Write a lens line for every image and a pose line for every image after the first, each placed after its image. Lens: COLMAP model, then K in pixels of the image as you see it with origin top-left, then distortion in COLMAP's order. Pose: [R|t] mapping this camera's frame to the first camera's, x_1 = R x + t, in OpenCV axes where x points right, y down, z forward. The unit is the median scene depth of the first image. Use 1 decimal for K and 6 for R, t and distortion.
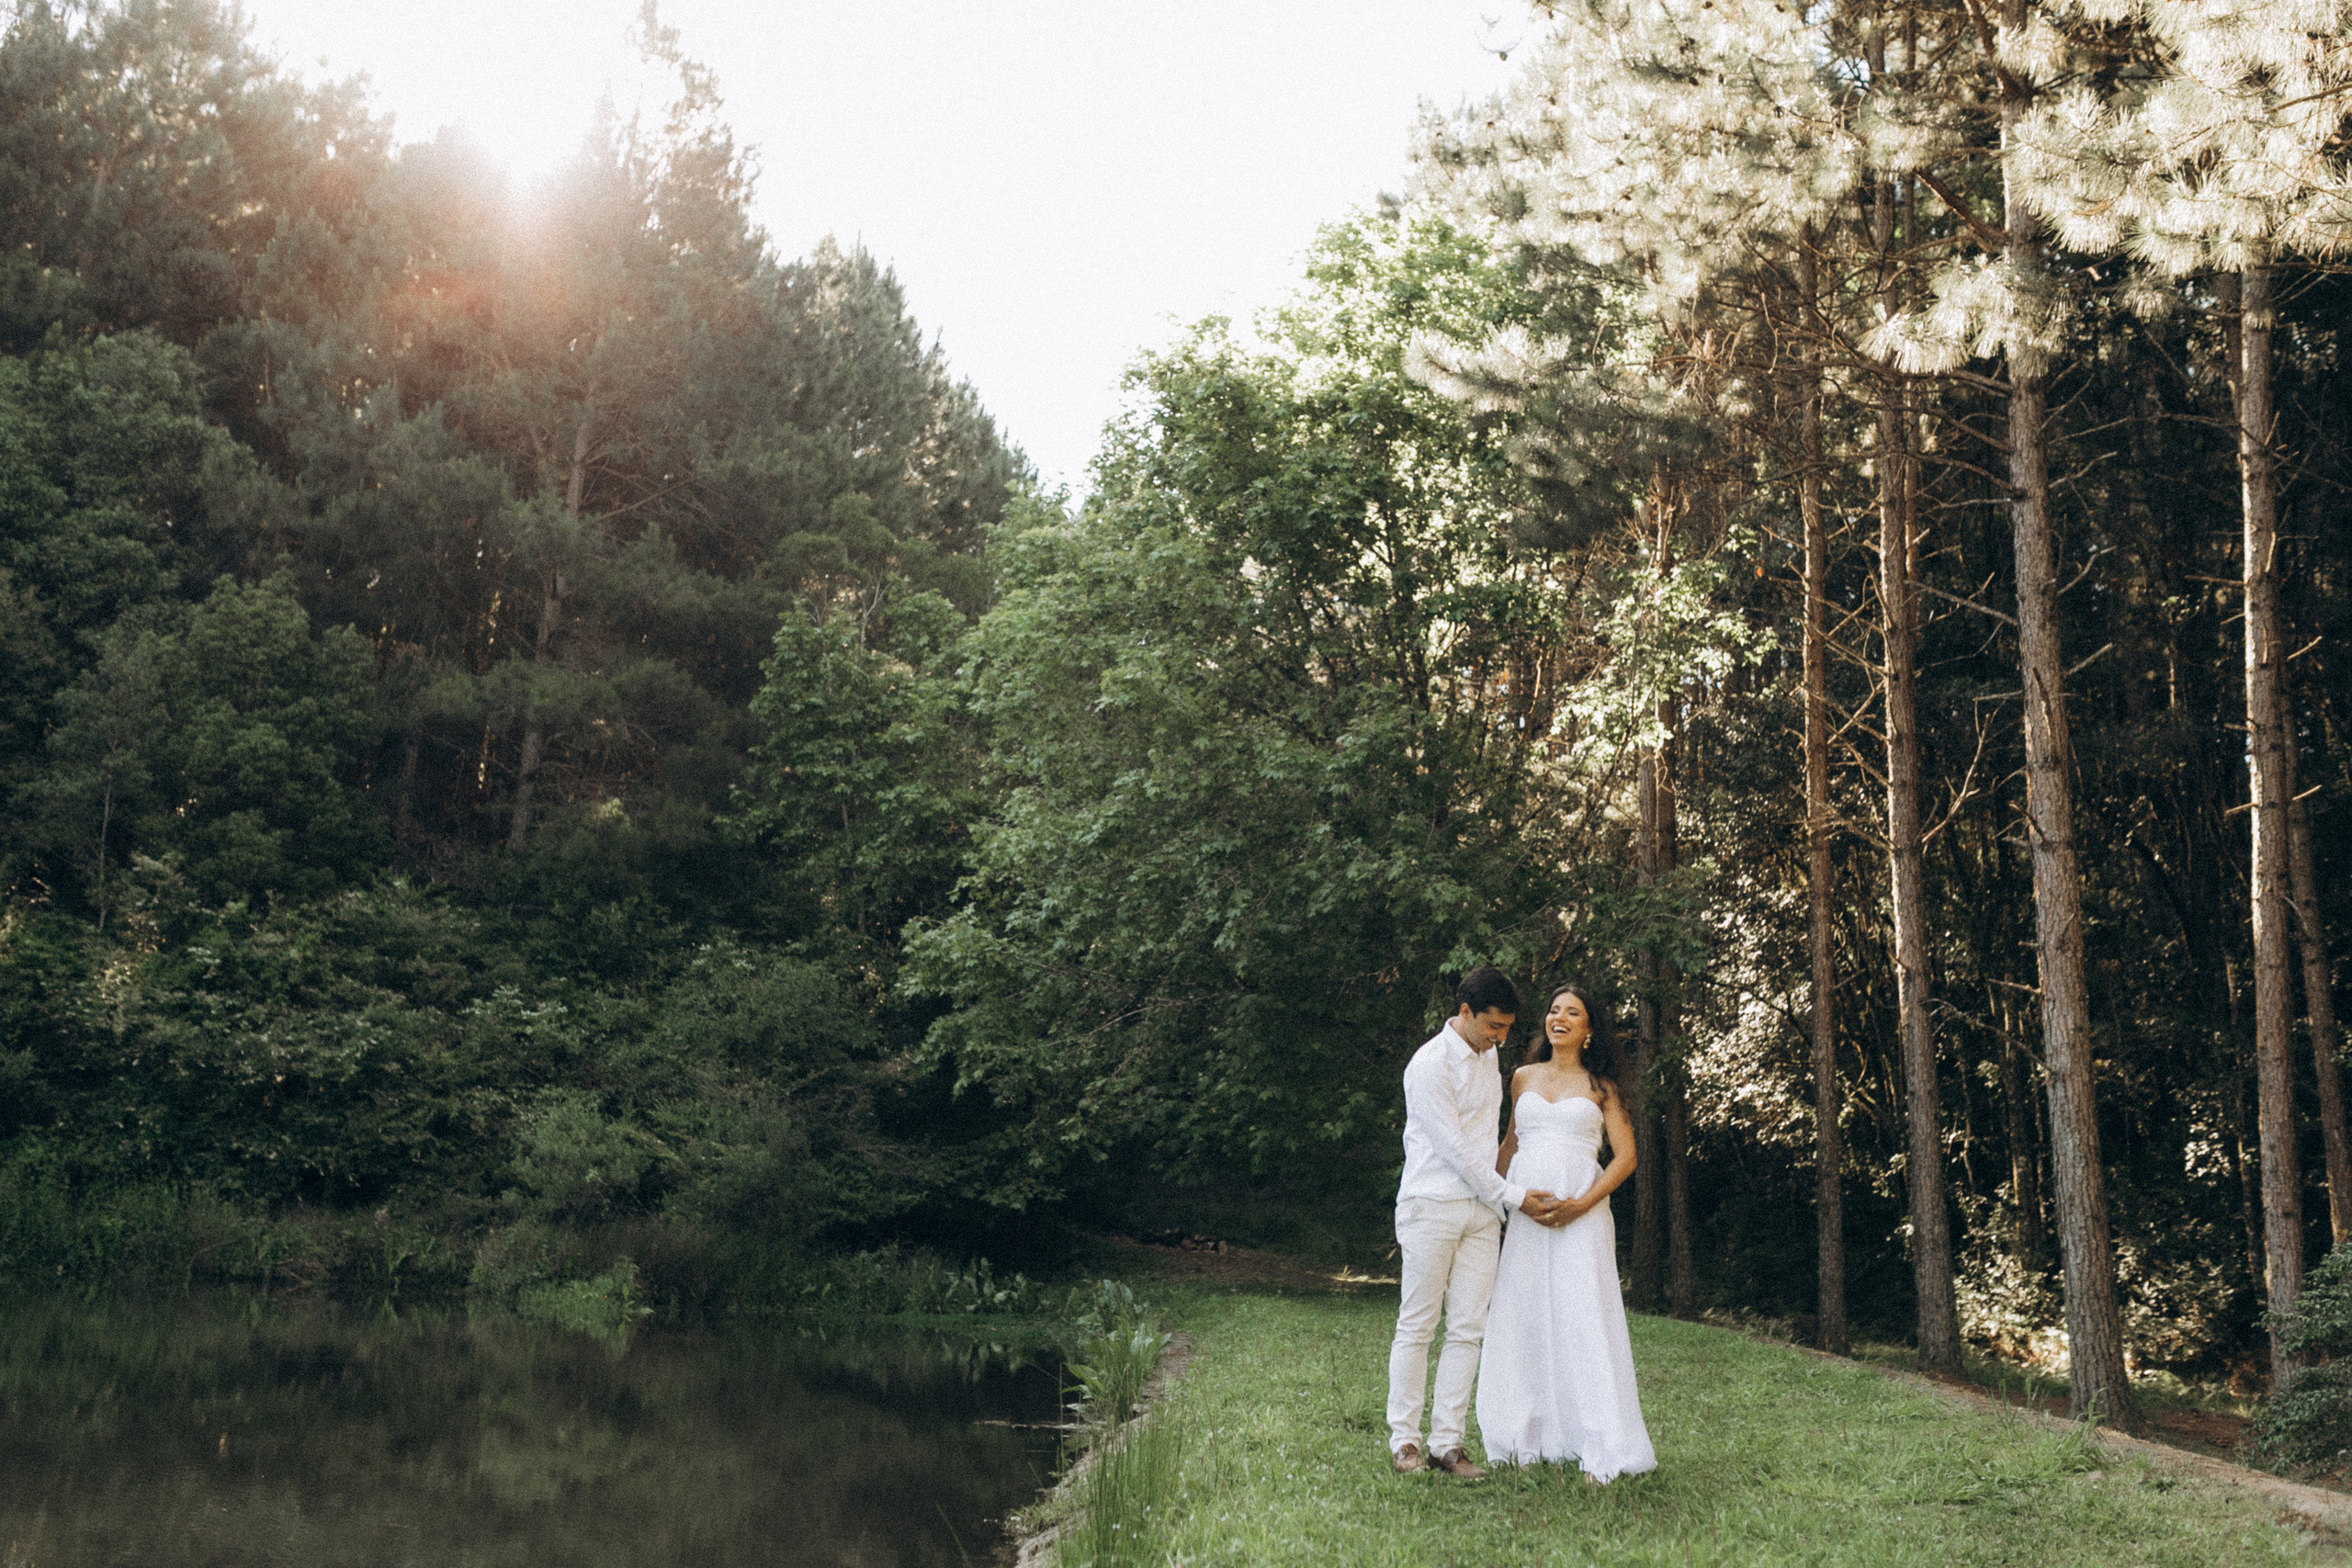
lens RADIAL K [[2234.9, 0, 1155.6], [0, 2234.9, 773.2], [0, 0, 1]] dist [0.001392, -0.007253]
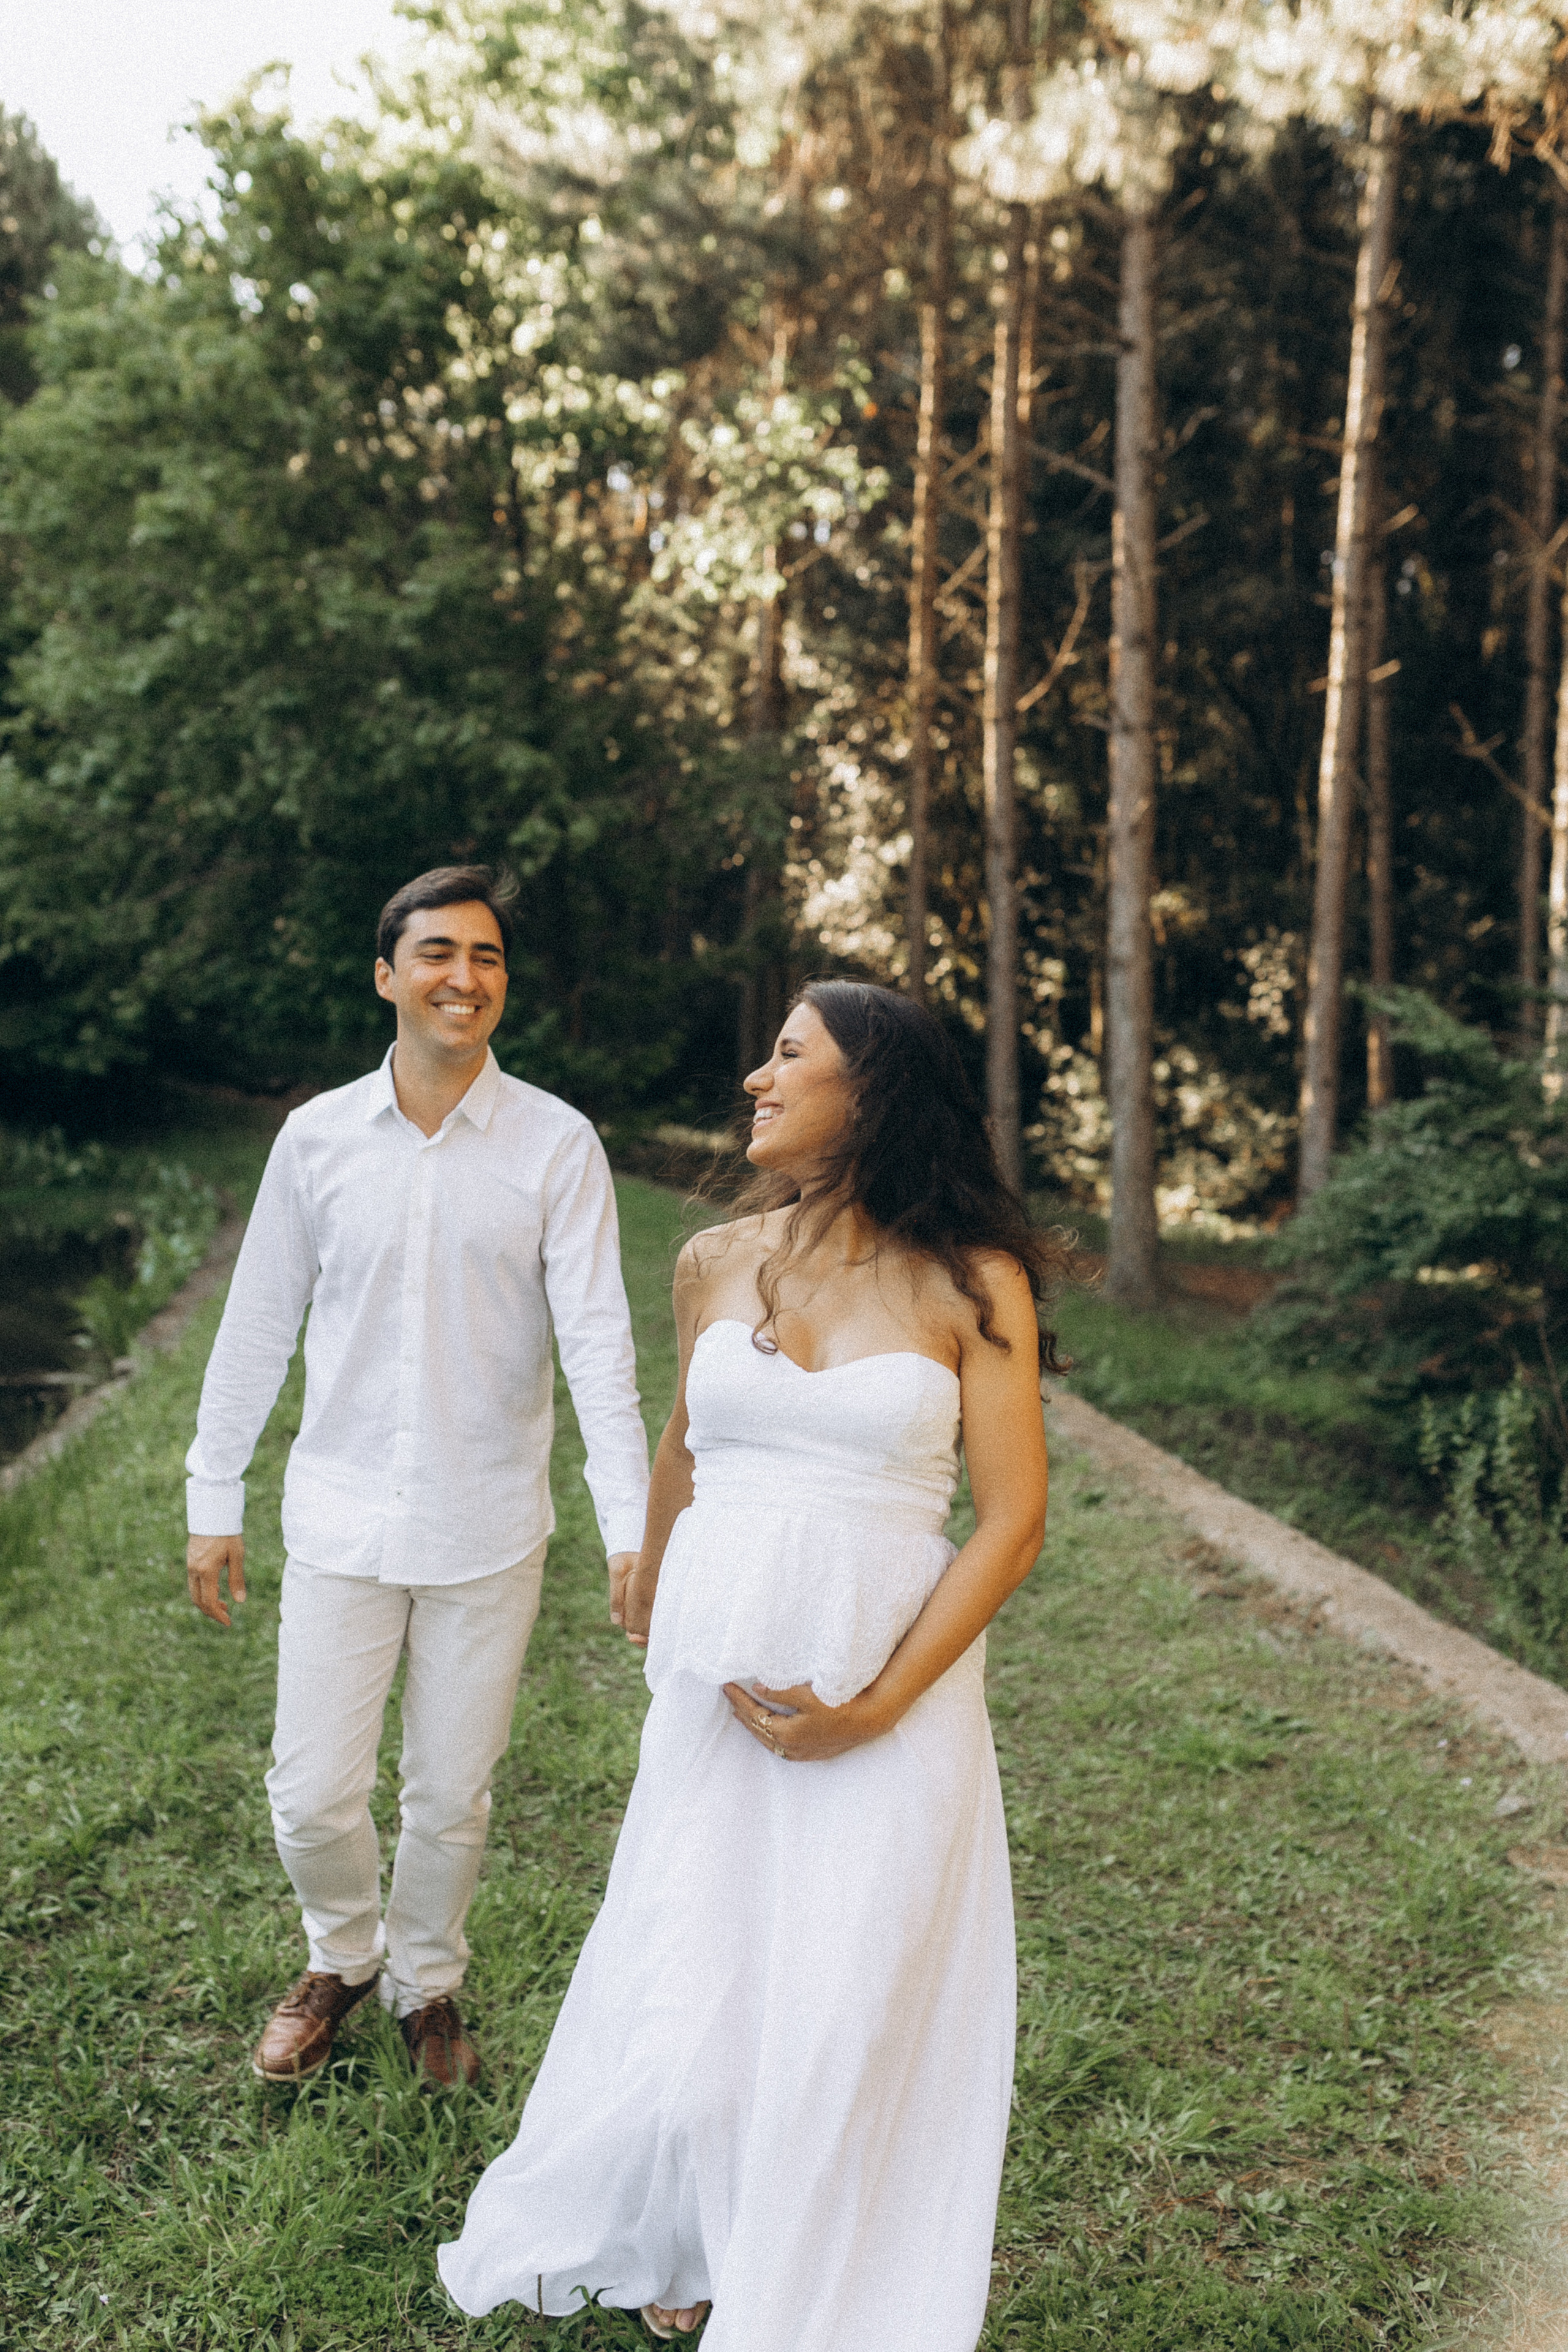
lens RADIAL K [[2235.2, 0, 776.3], [0, 2235.2, 1170.0], [0, 0, 1]] dist [0.001392, -0.007253]
pose [[0.979546, -0.021852, 0.200031, 0.037413], [-0.030668, 0.966260, 0.255737, -0.020132], [-0.198870, -0.256641, 0.945826, 0.042468]]
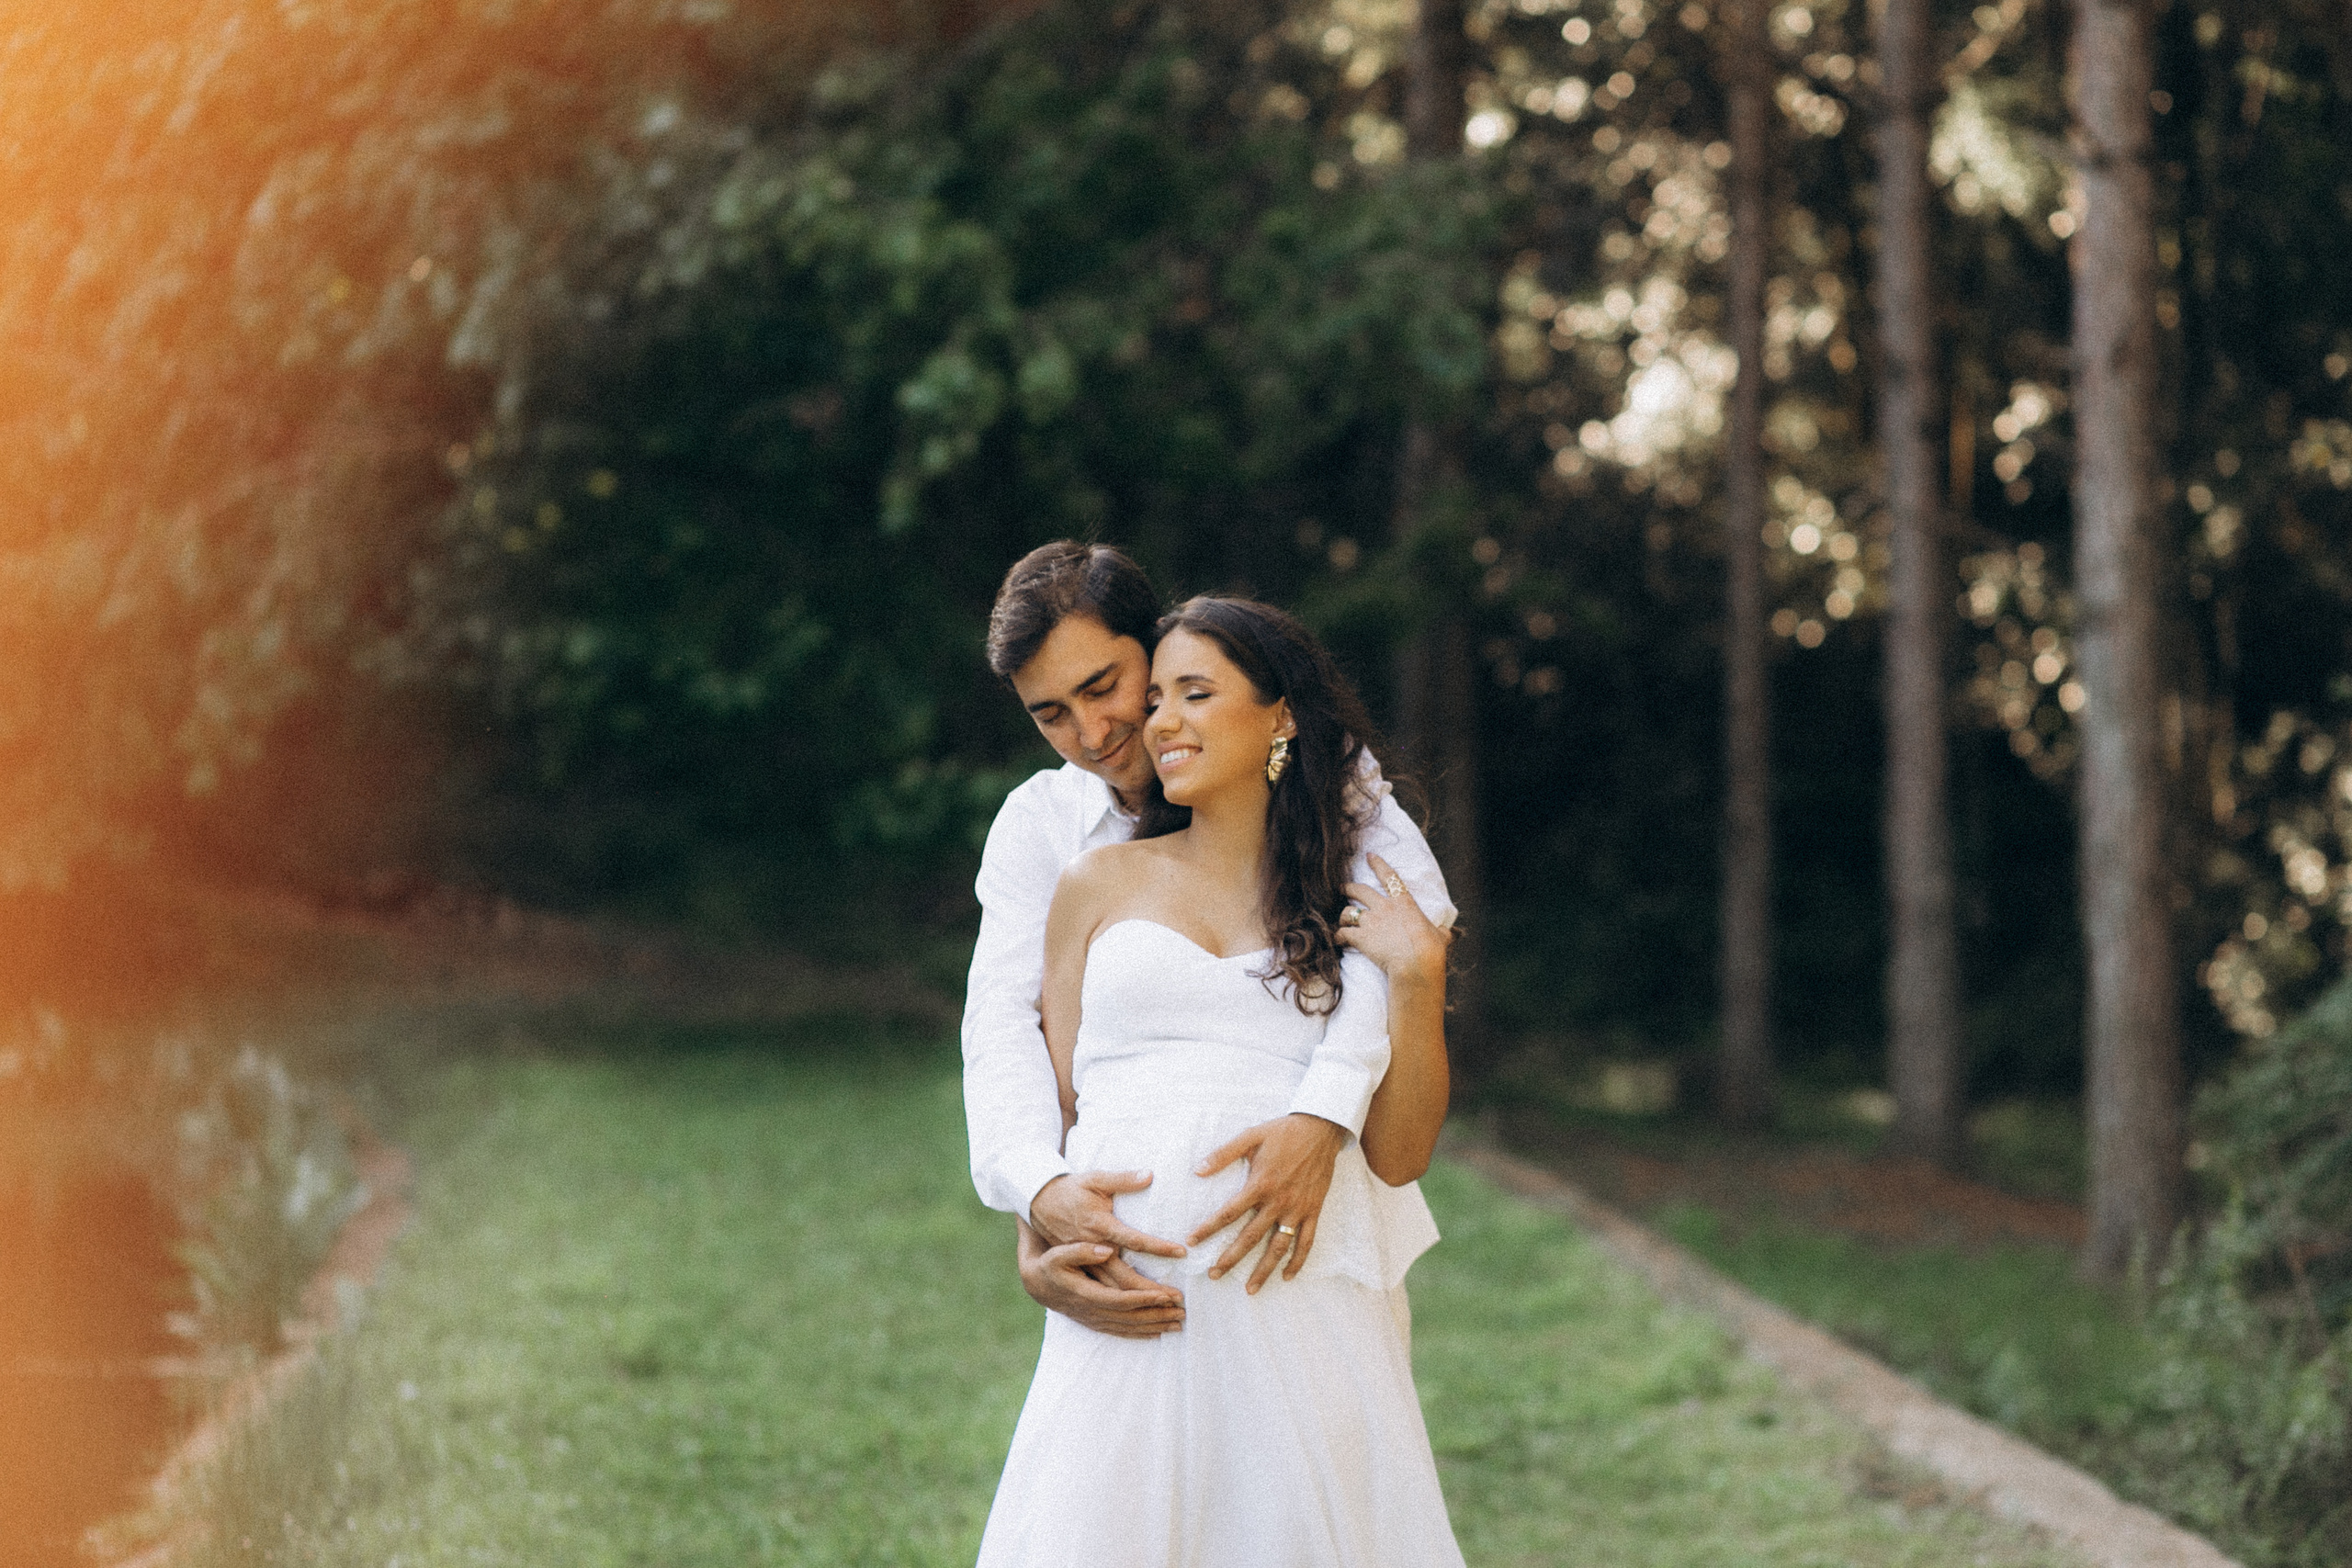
lens RADIAL K [[5800.4, 0, 1176.0], [0, 5800.4, 784.0], [0, 0, 1]] dist [0.036858, 0.059538]
pose [[0.990210, -0.027518, 0.136848, 0.007976], [-0.000673, 0.979423, 0.201819, -0.073488], [-0.139586, -0.199935, 0.969815, -0.211471]]
